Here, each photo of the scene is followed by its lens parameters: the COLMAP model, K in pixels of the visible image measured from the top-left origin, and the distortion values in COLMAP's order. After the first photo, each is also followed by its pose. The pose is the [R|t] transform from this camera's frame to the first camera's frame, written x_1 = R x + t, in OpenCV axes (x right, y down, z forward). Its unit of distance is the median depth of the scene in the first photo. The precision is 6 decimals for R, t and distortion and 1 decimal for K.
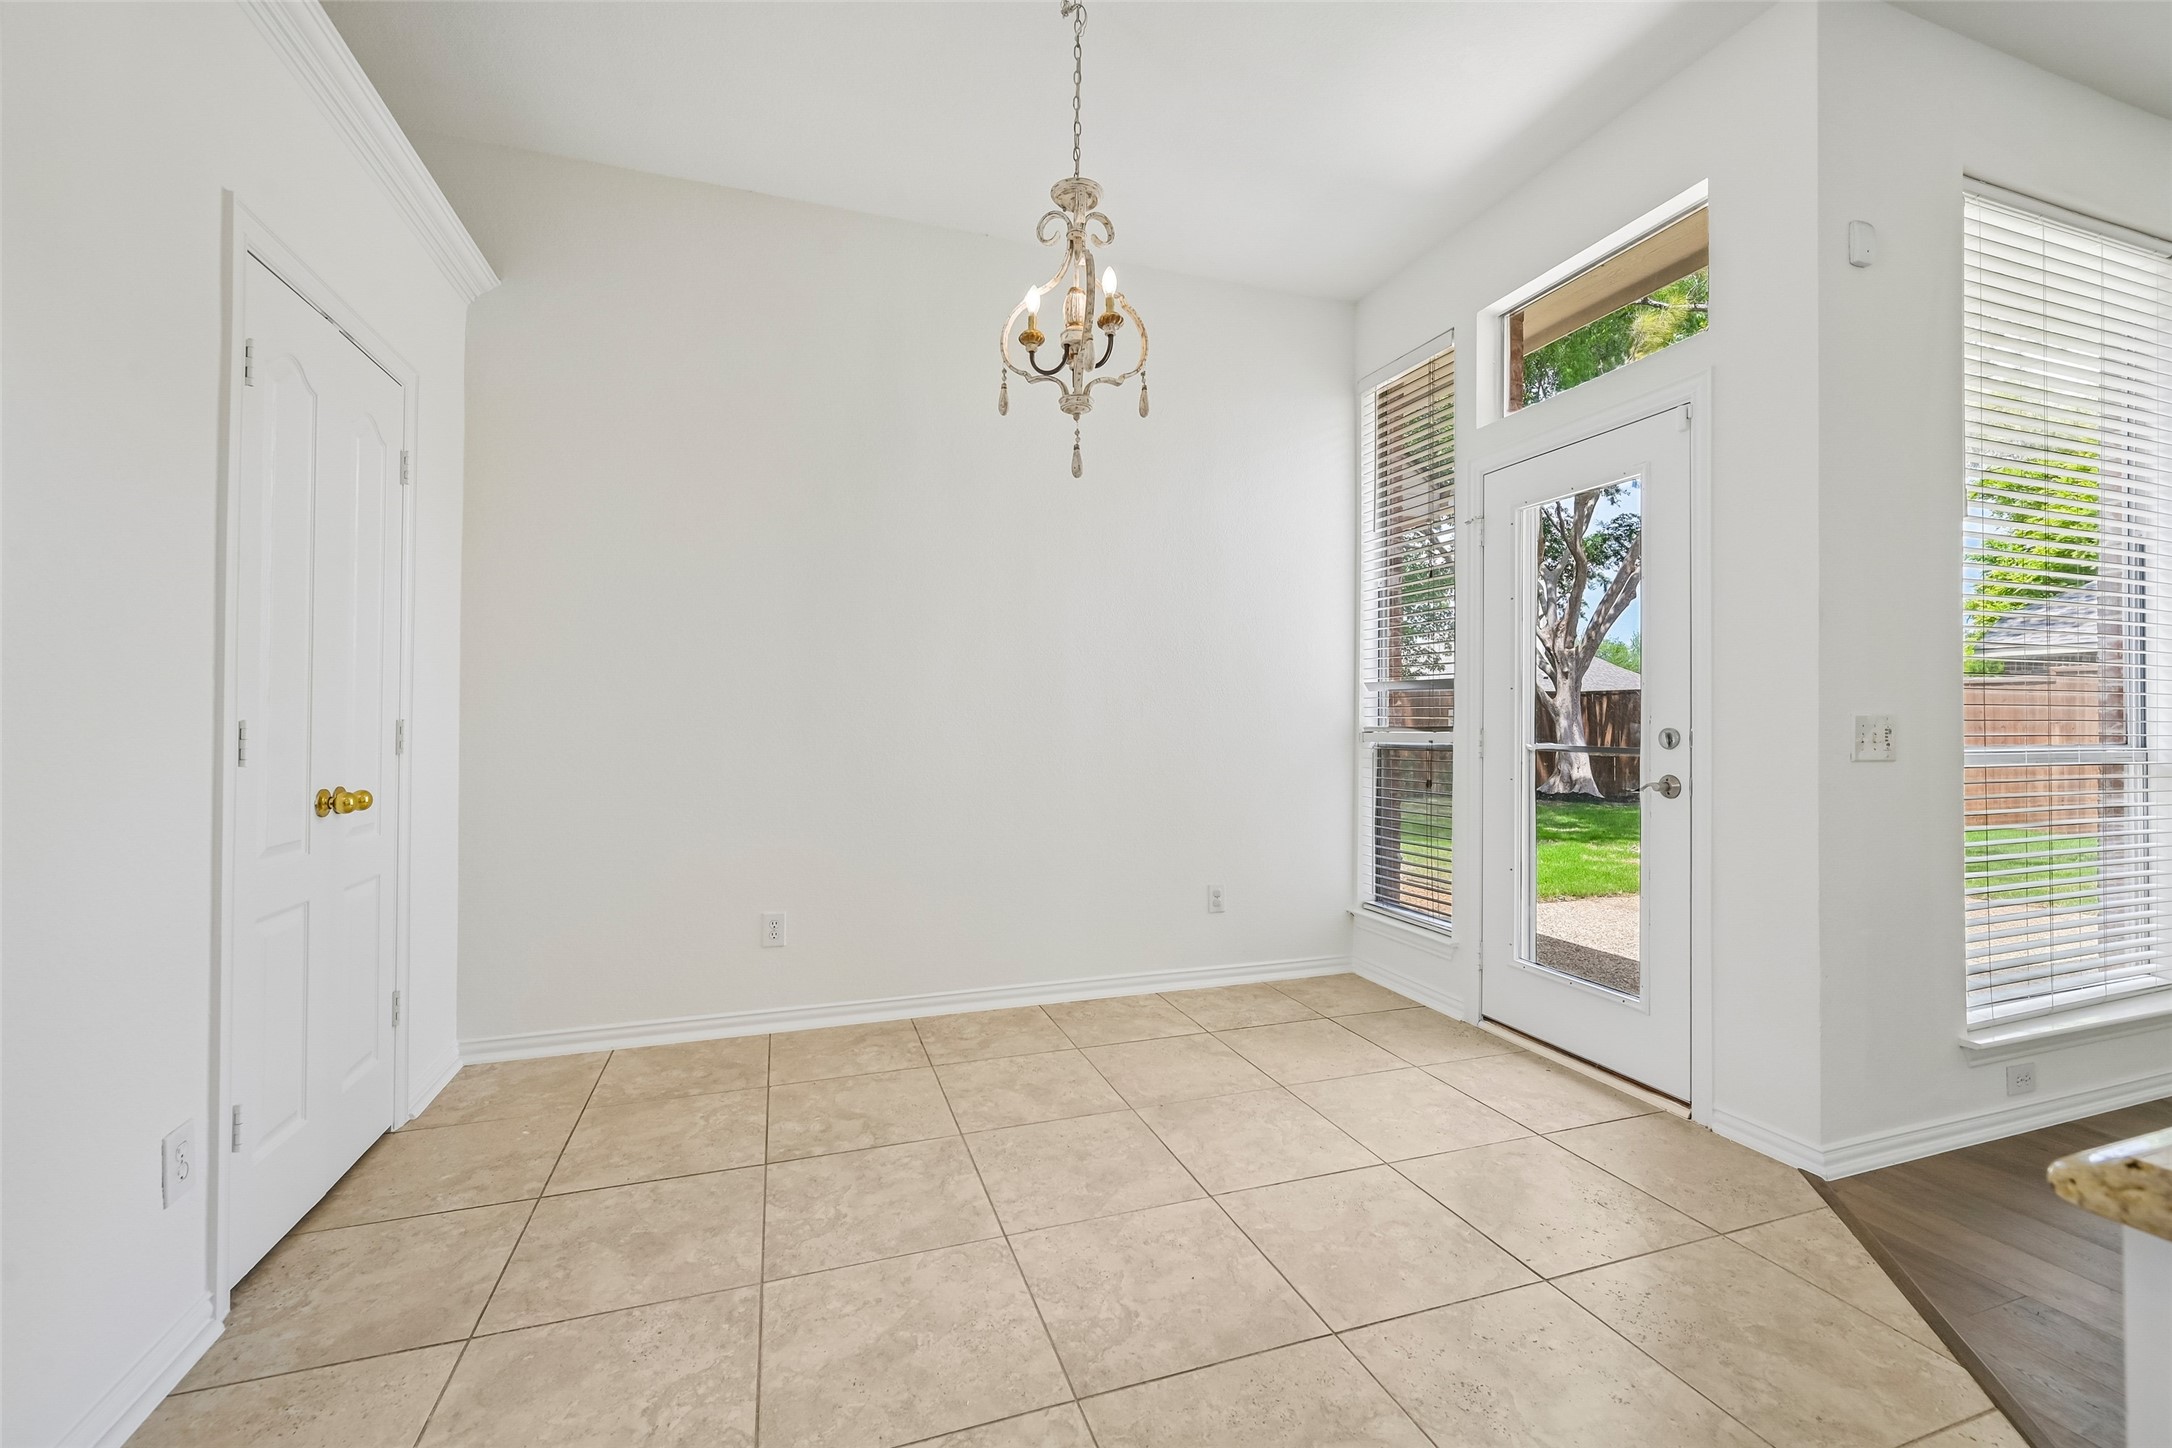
lens RADIAL K [[889.3, 0, 1090.6], [0, 889.3, 718.5], [0, 0, 1]] dist [-0.000638, 0.000225]
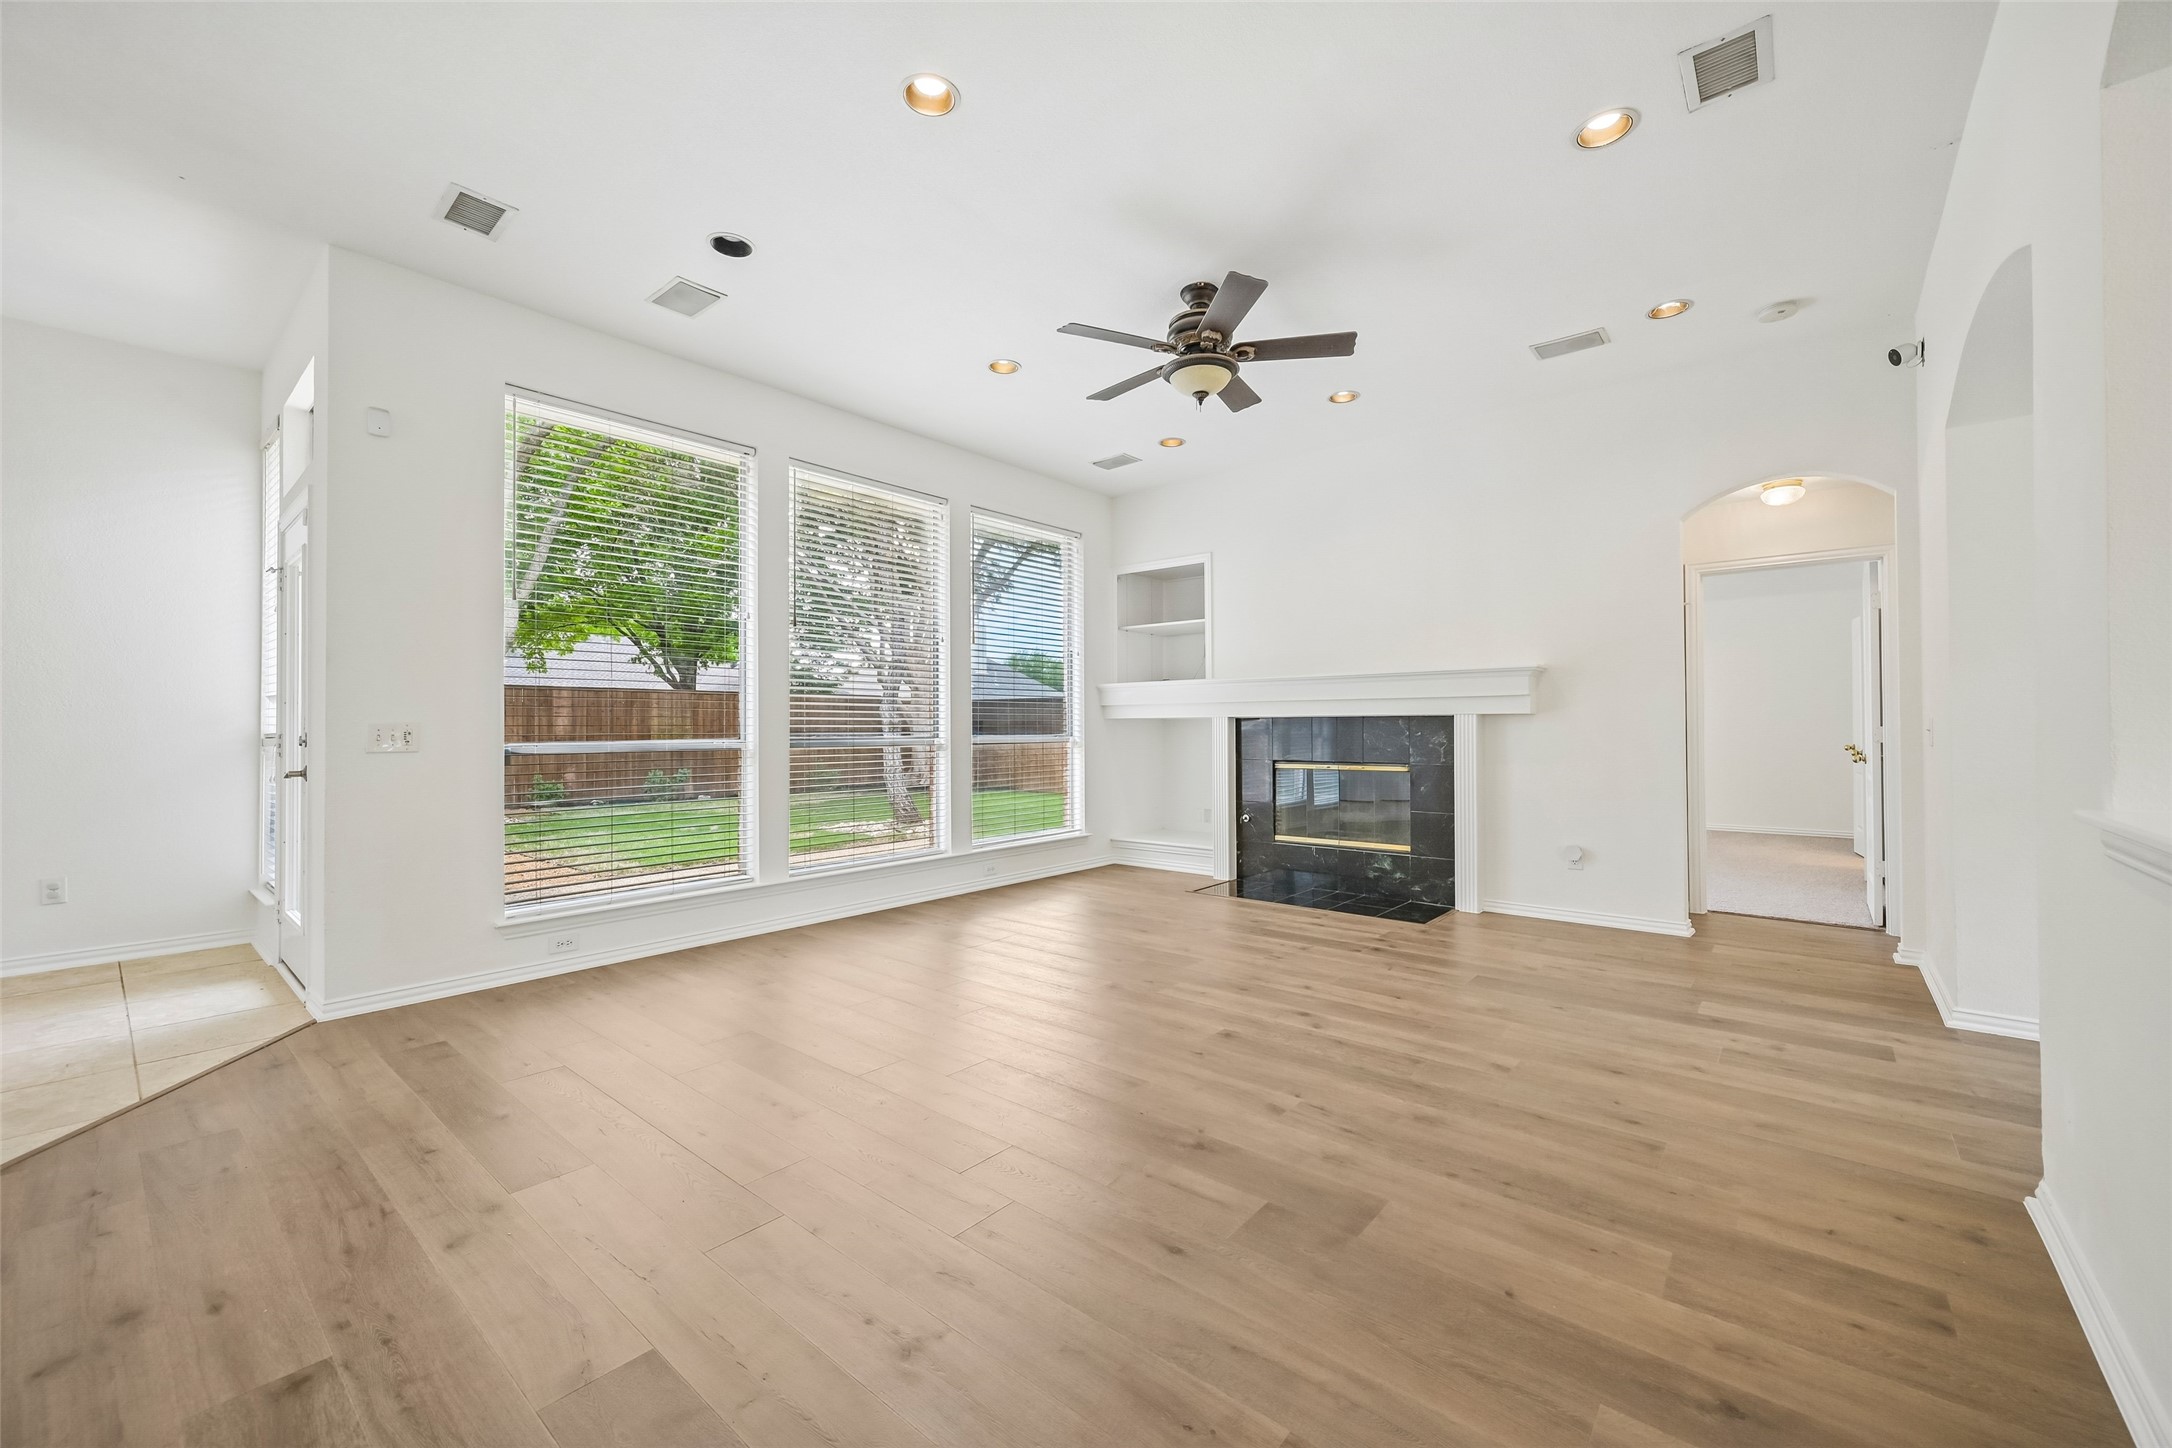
lens RADIAL K [[855.0, 0, 1094.9], [0, 855.0, 719.7], [0, 0, 1]] dist [-0.000830, -0.000005]
pose [[0.860314, -0.003258, 0.509753, 0.977739], [0.005607, 0.999980, -0.003072, 0.001382], [-0.509733, 0.005501, 0.860315, -0.777689]]
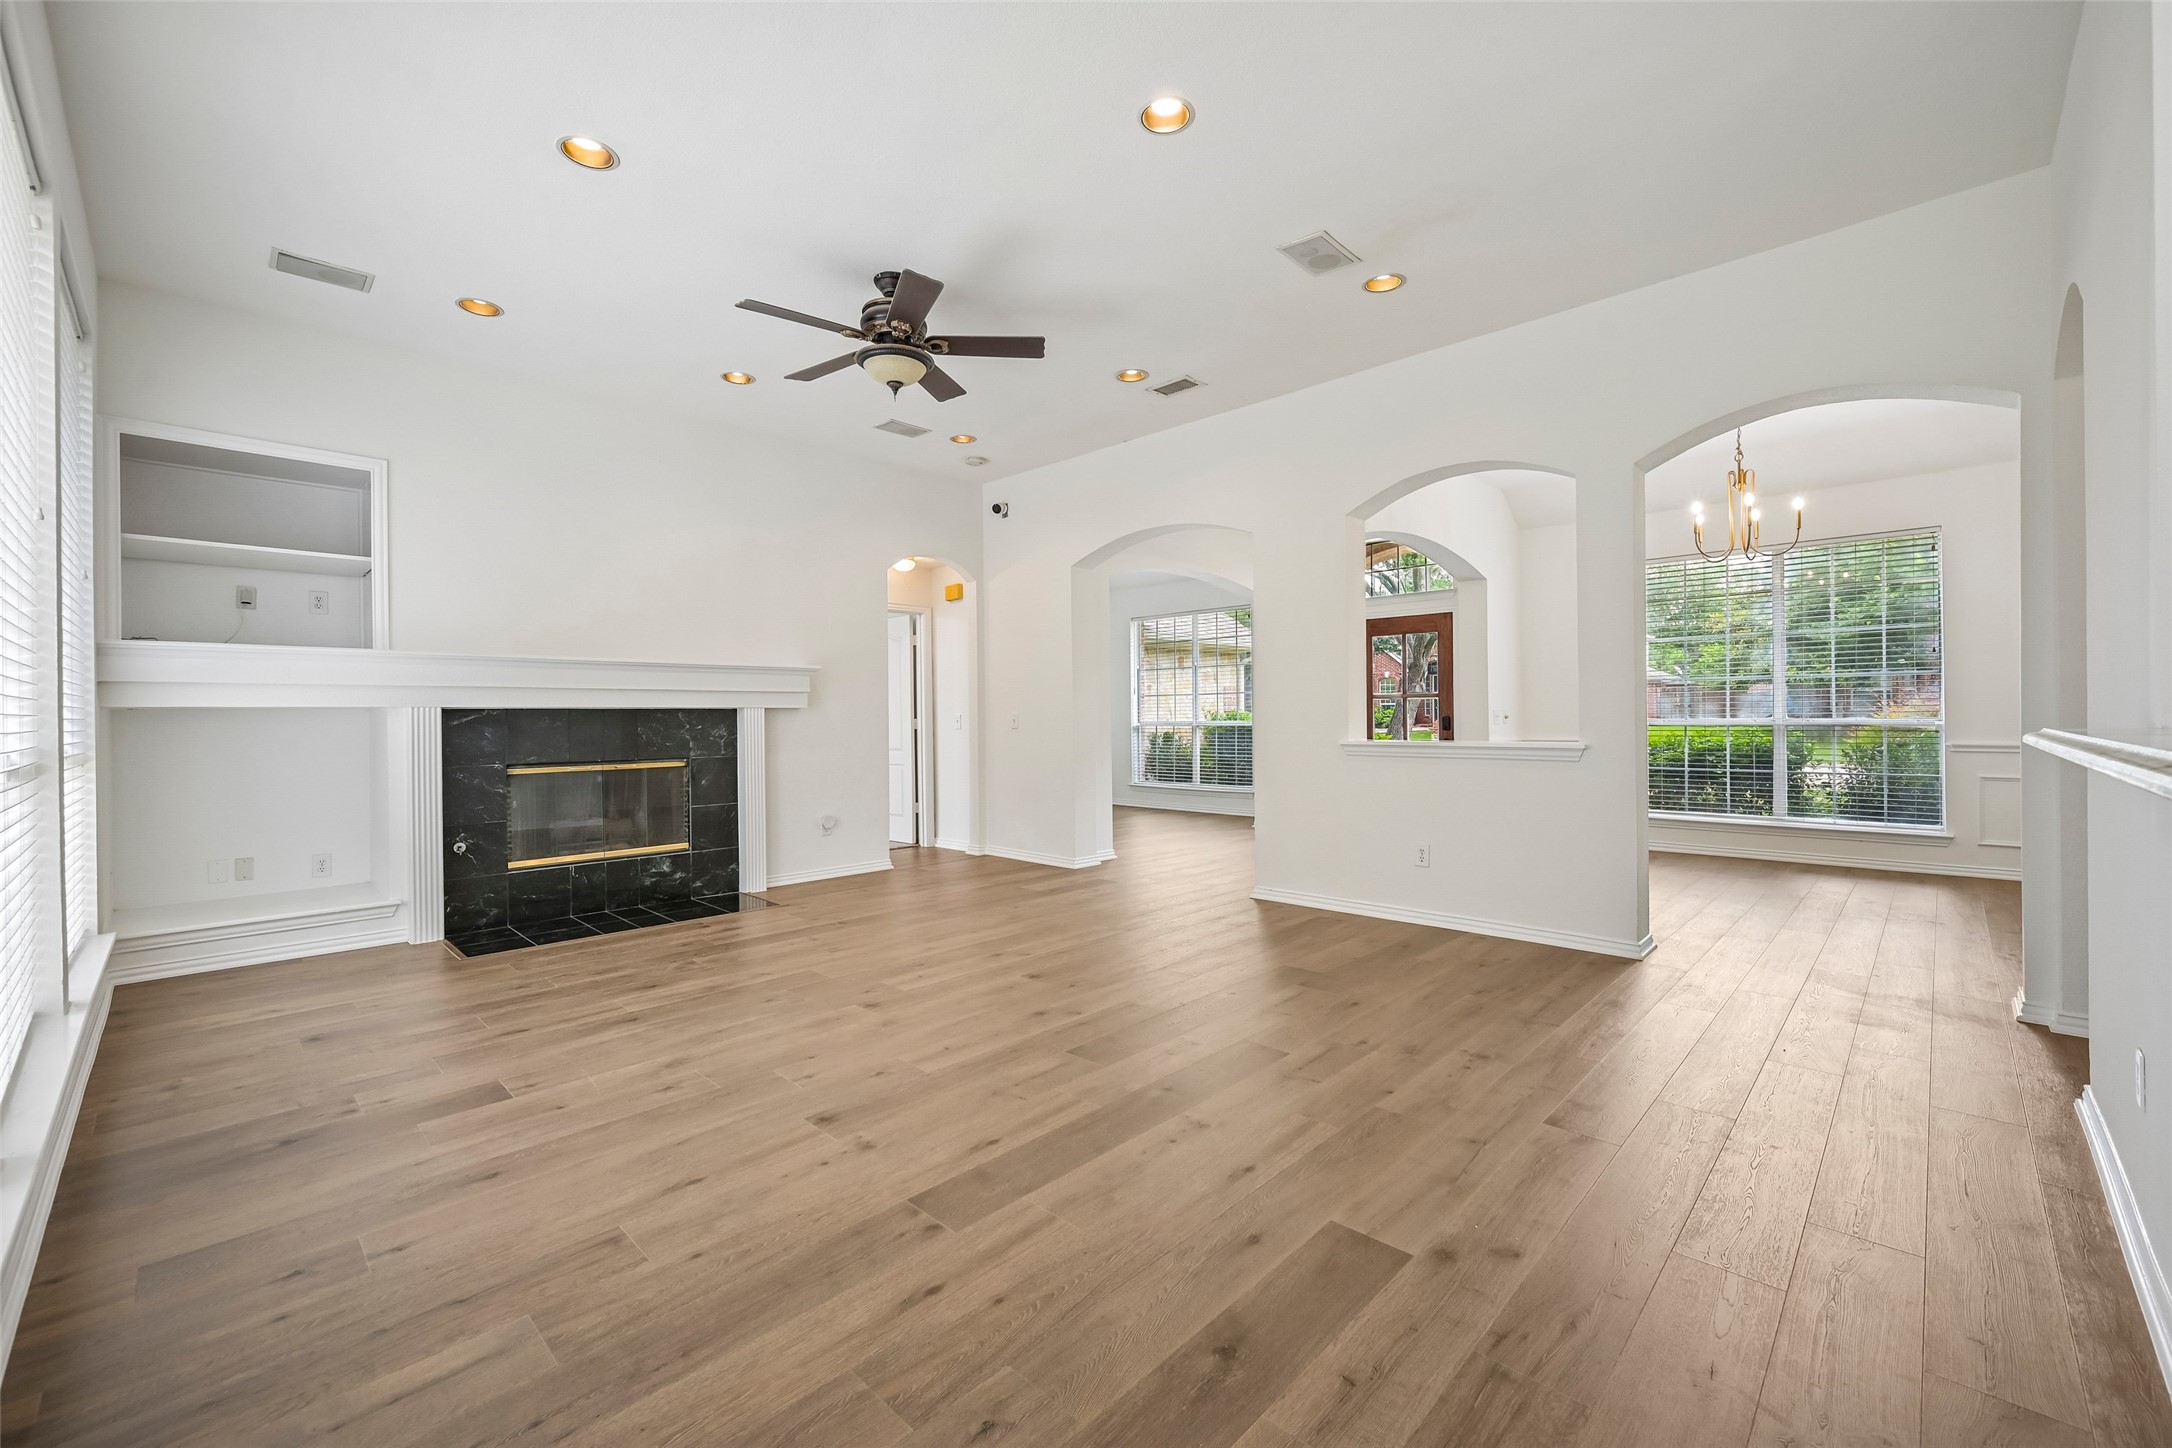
lens RADIAL K [[879.0, 0, 1087.7], [0, 879.0, 715.3], [0, 0, 1]] dist [0.001037, -0.000183]
pose [[-0.445359, 0.000774, 0.895352, 0.441146], [0.002719, 0.999996, 0.000489, 0.006840], [-0.895348, 0.002652, -0.445360, 0.628477]]
